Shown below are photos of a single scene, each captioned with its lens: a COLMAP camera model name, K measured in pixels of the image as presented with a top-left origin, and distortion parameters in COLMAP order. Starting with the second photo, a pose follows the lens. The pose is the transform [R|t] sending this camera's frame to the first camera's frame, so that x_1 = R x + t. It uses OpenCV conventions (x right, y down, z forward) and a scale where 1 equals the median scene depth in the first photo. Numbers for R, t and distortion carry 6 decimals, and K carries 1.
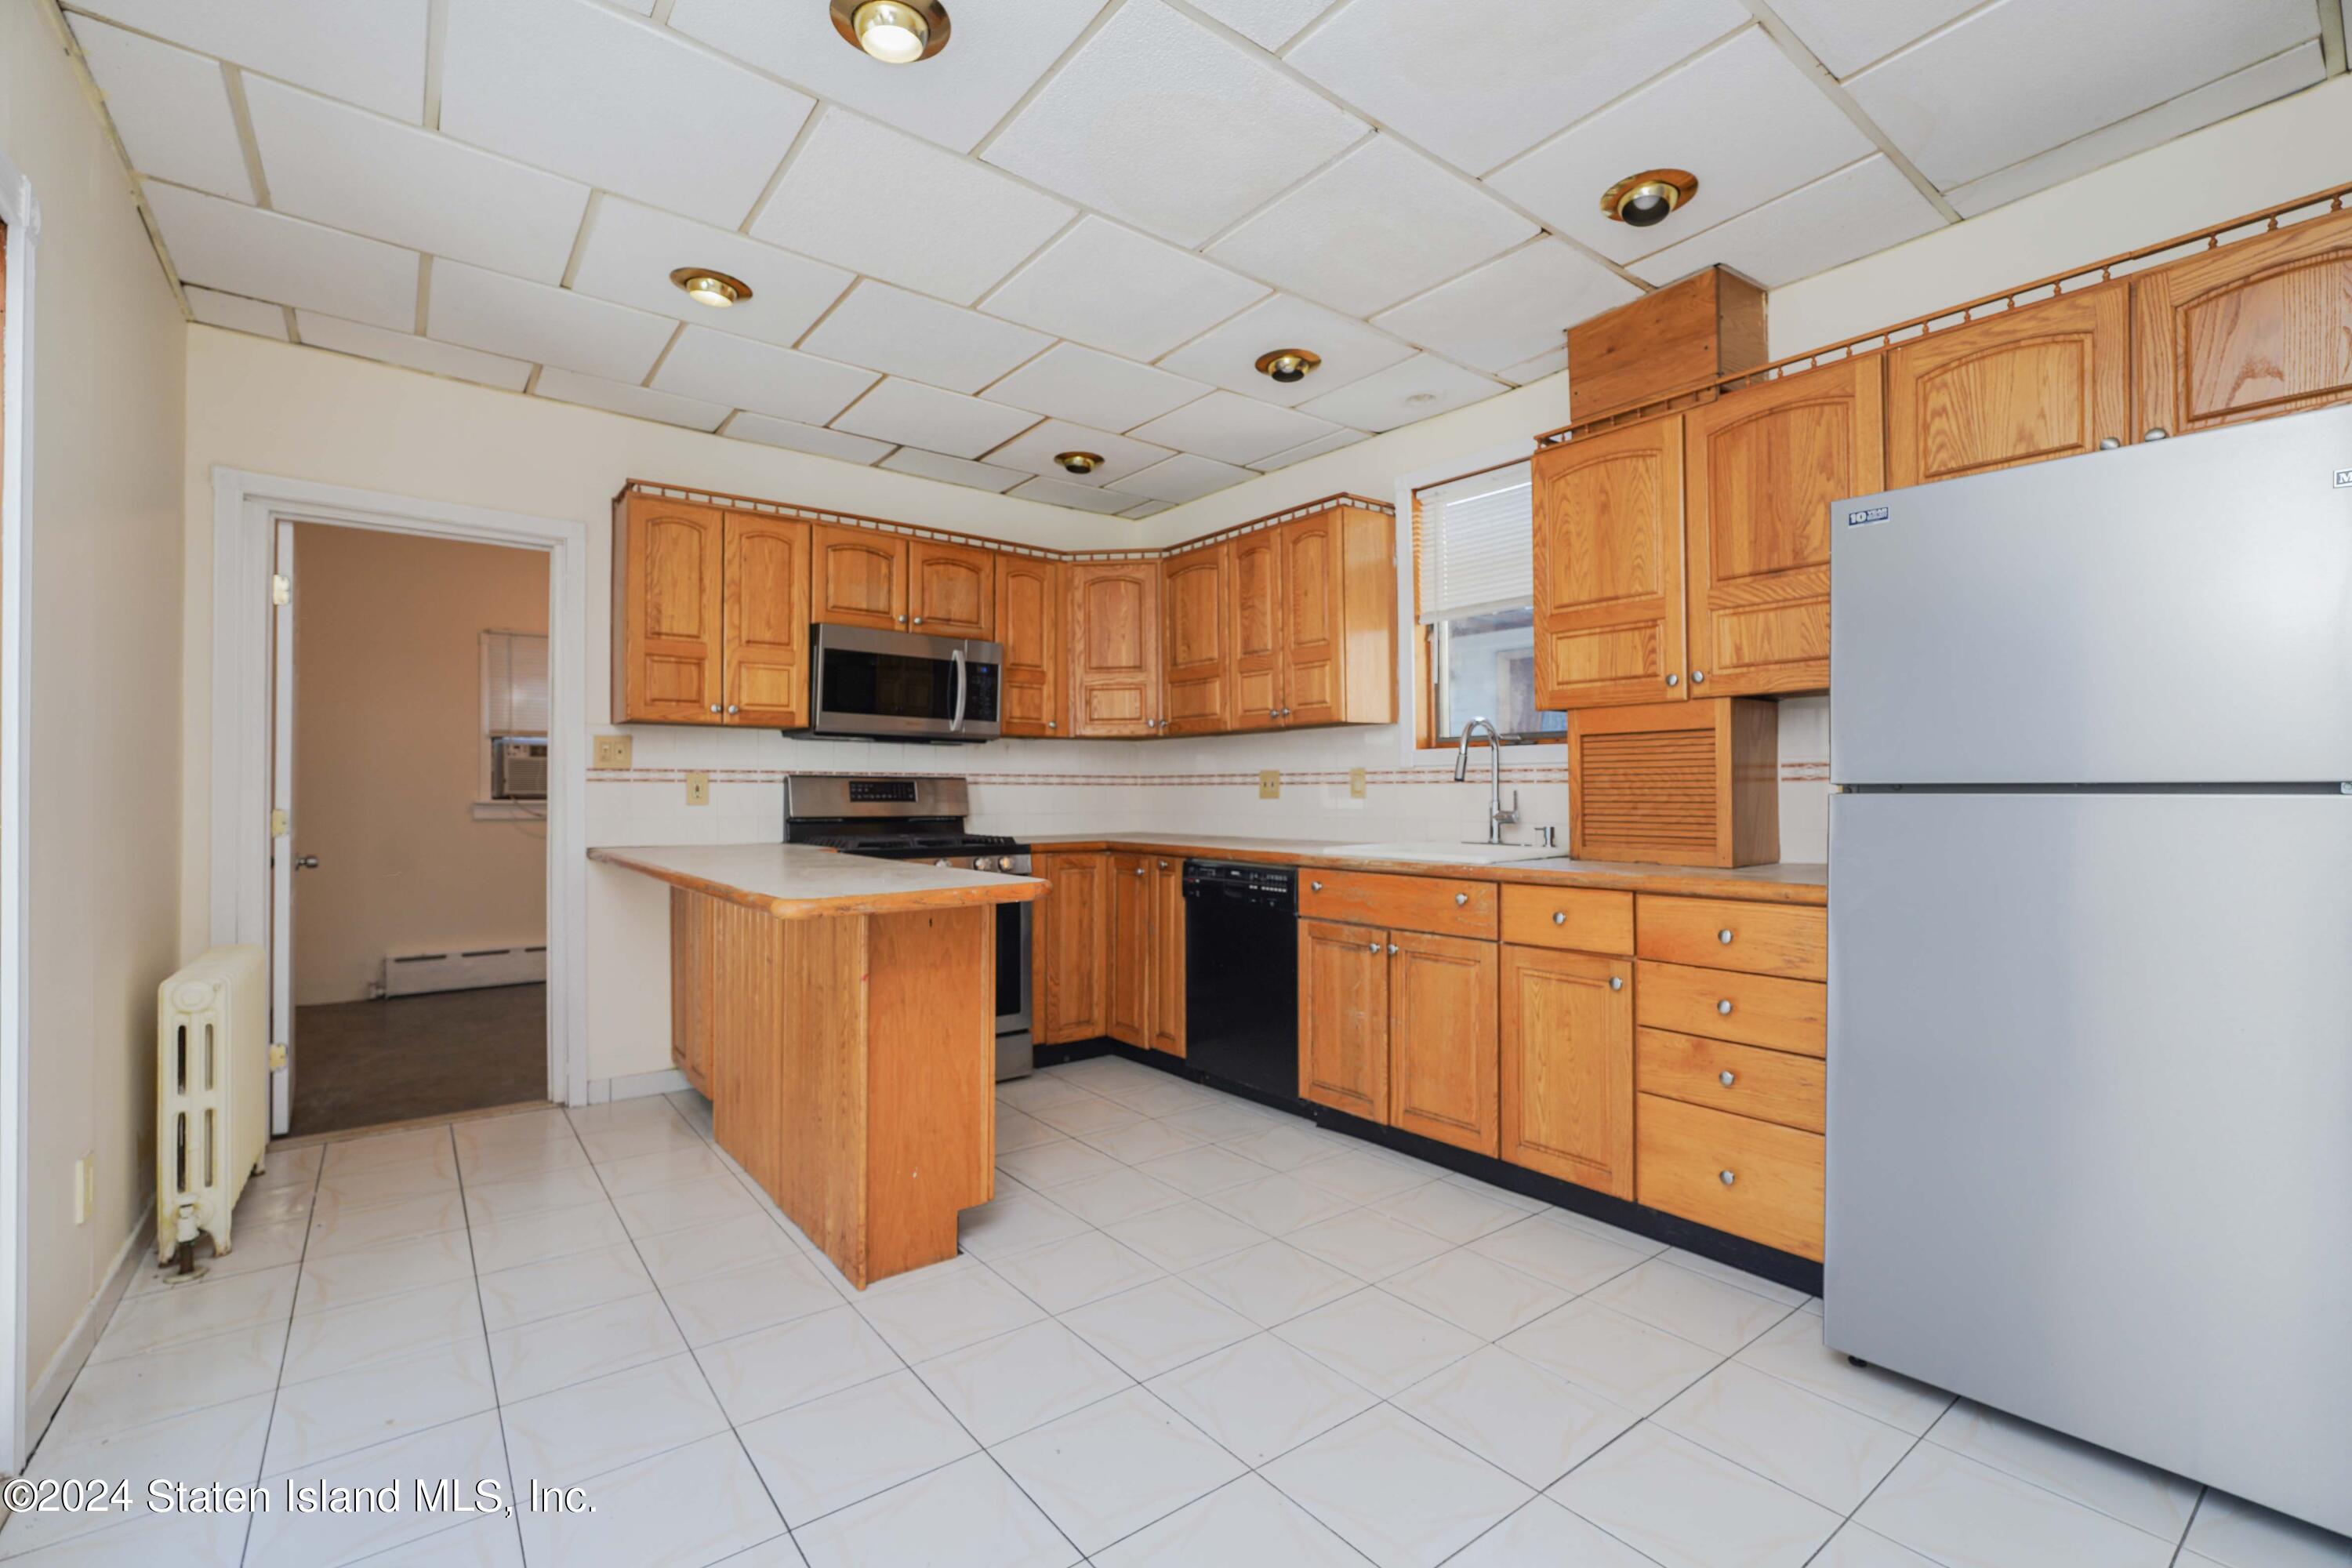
lens RADIAL K [[1045.4, 0, 1201.7], [0, 1045.4, 791.7], [0, 0, 1]] dist [-0.001322, 0.000291]
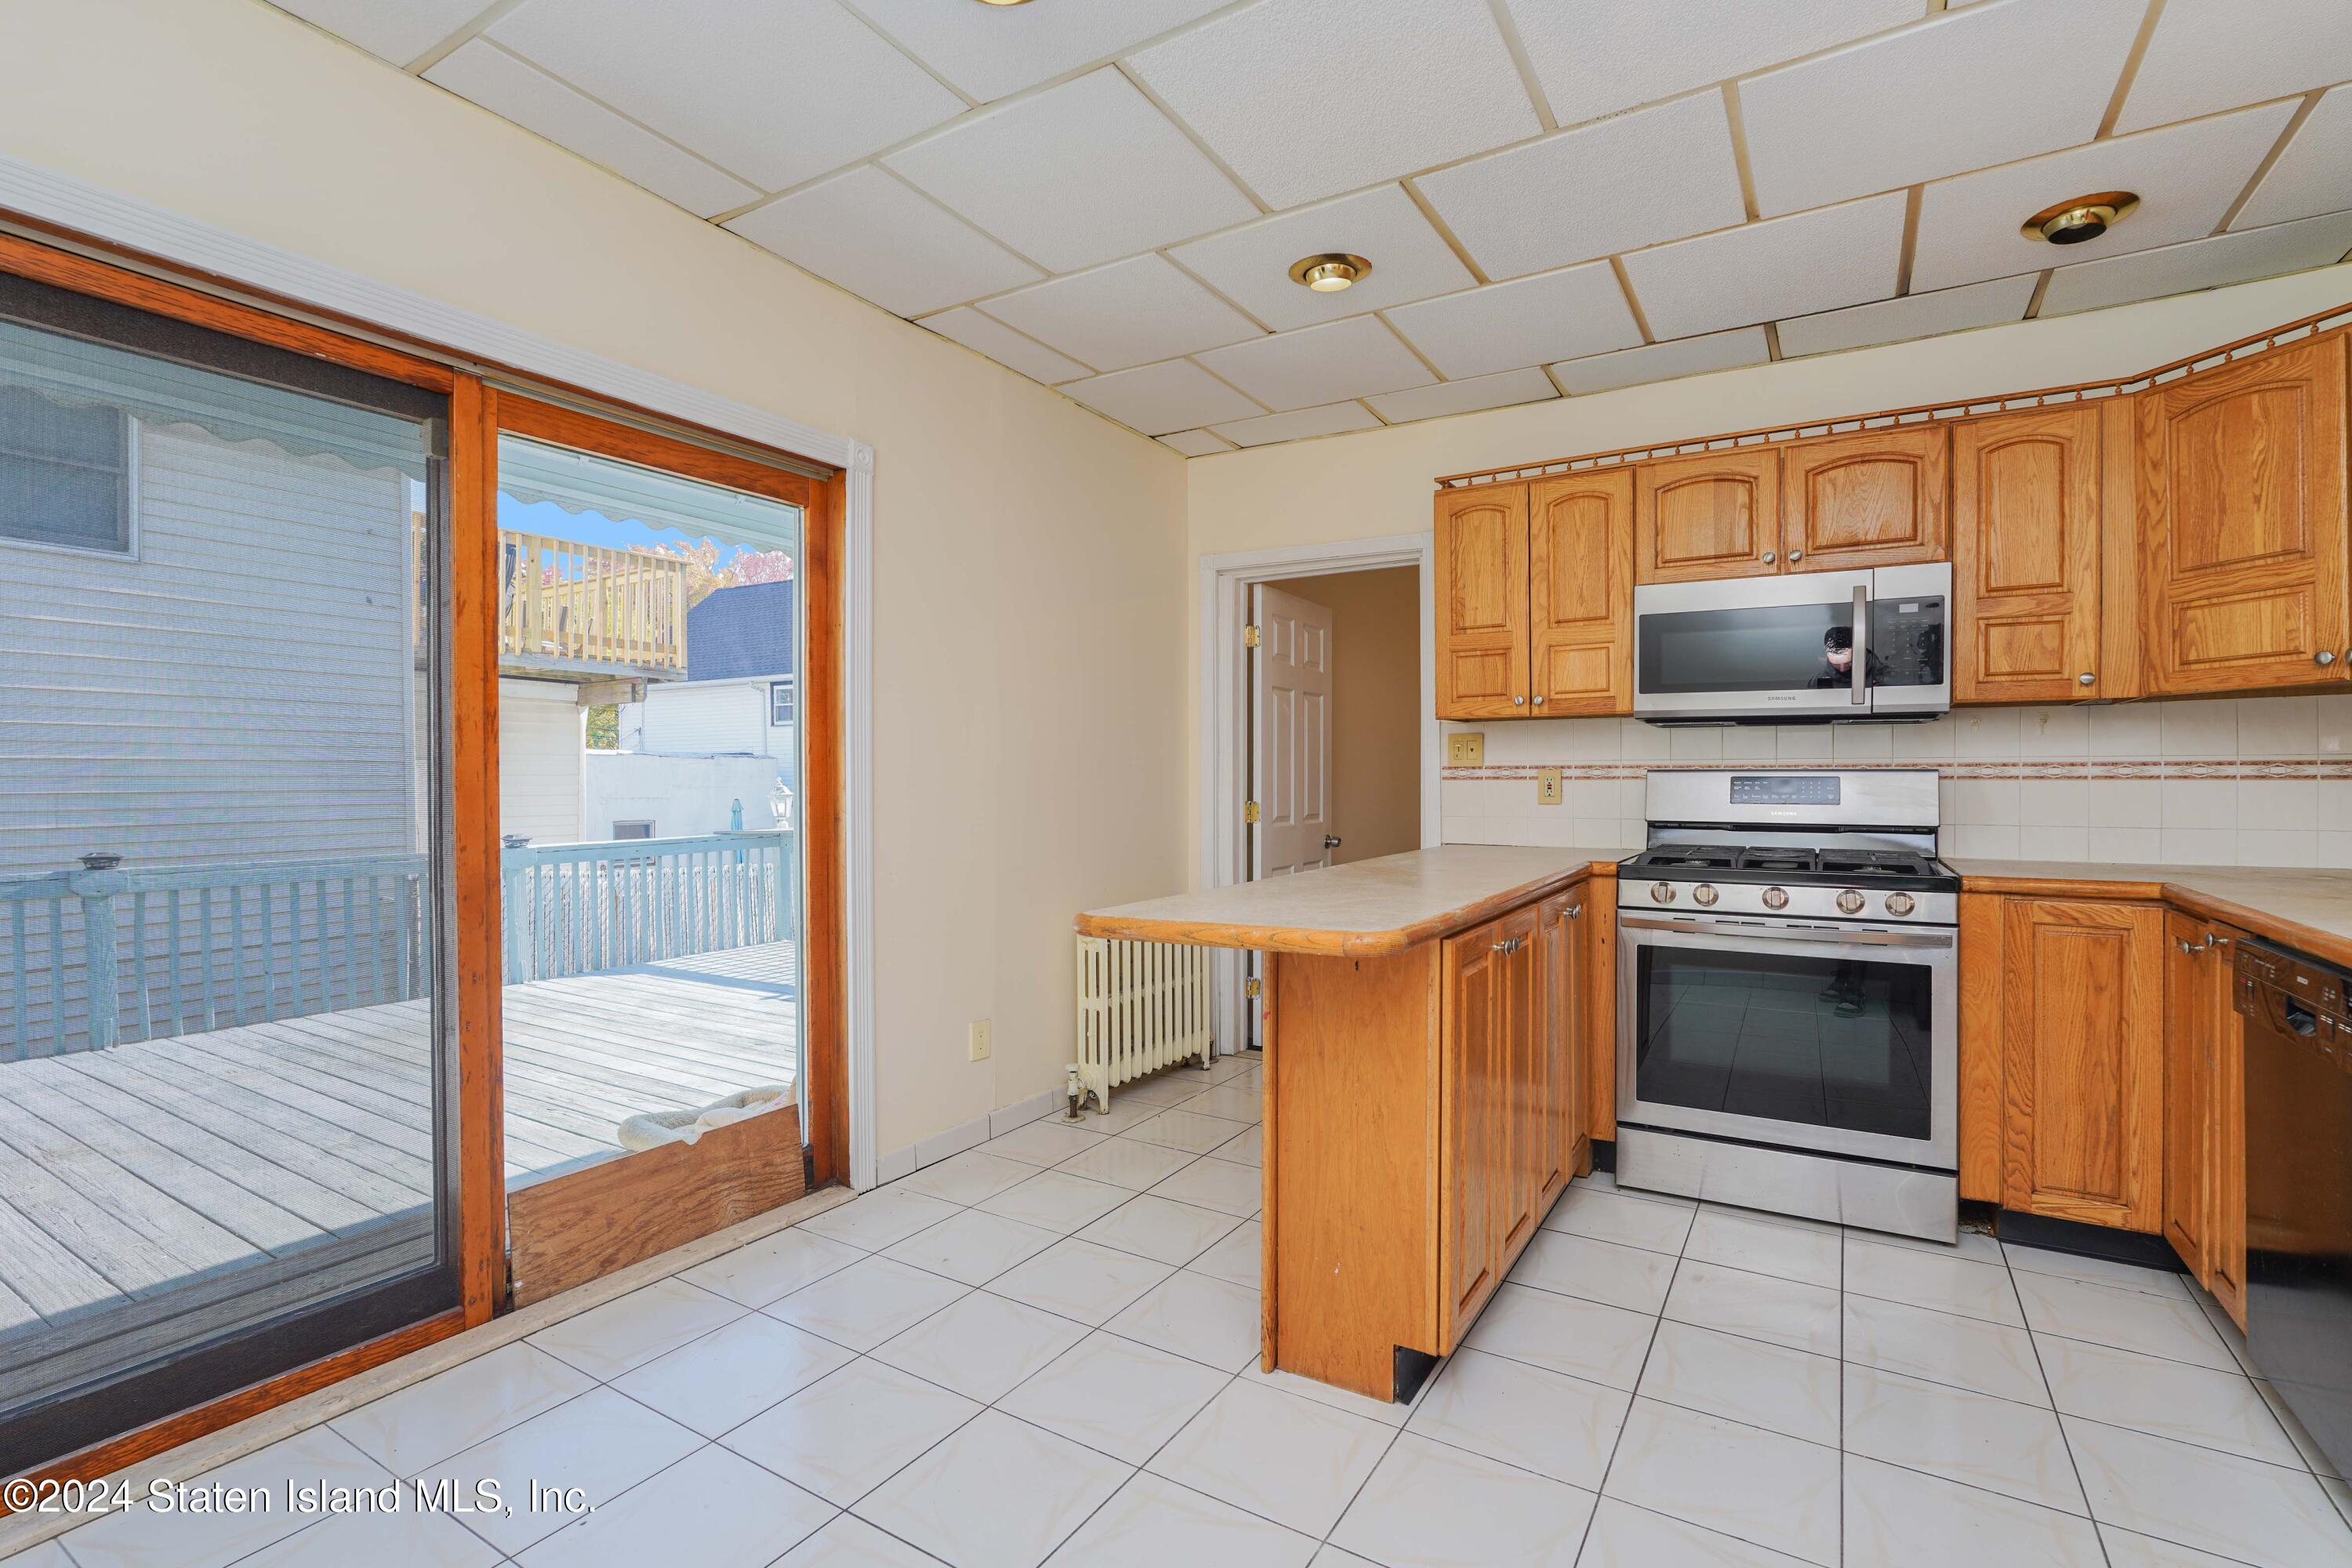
lens RADIAL K [[1045.4, 0, 1193.5], [0, 1045.4, 788.5], [0, 0, 1]] dist [-0.001322, 0.000291]
pose [[0.355424, 0.009076, -0.934661, 0.261768], [0.003513, 0.999933, 0.011046, -0.011662], [0.934699, -0.007210, 0.355368, 0.356990]]
